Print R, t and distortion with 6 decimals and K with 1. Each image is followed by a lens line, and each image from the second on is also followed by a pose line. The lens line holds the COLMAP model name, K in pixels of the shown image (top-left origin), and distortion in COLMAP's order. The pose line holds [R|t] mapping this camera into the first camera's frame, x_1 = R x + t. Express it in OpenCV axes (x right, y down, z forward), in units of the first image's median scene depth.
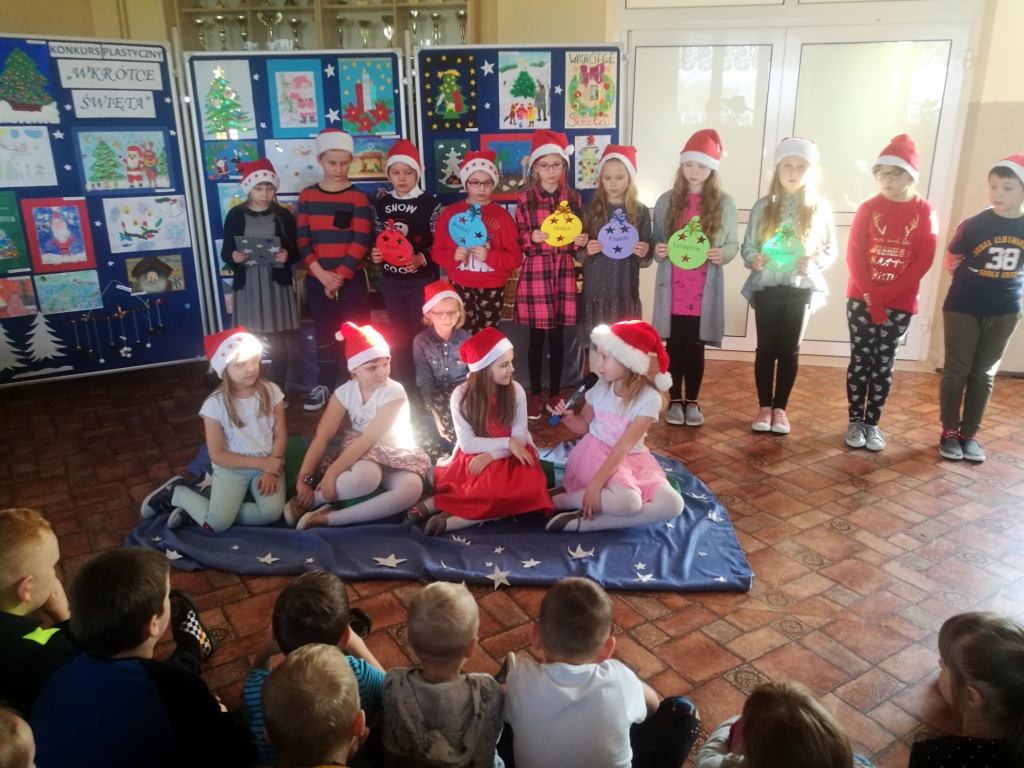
lens RADIAL K [[811.5, 0, 516.7], [0, 811.5, 380.2], [0, 0, 1]] dist [-0.047670, 0.087357]
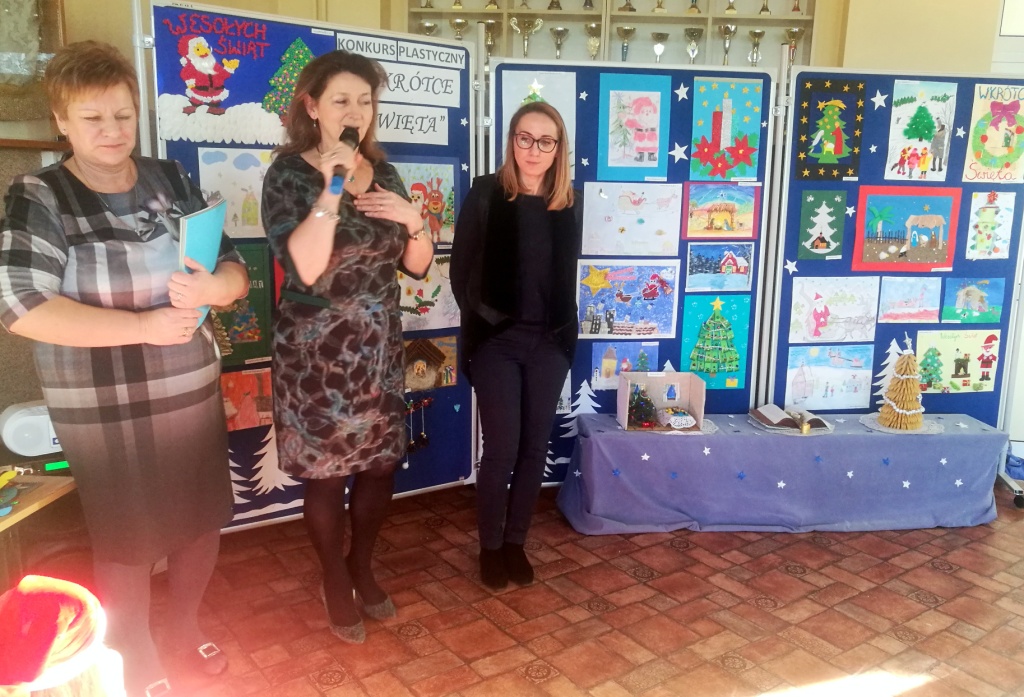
lens RADIAL K [[898.2, 0, 548.8], [0, 898.2, 368.8], [0, 0, 1]] dist [-0.020122, 0.004920]
pose [[0.994267, 0.013006, 0.106136, -0.428831], [-0.003046, 0.995618, -0.093469, -0.056631], [-0.106887, 0.092610, 0.989949, 0.227138]]
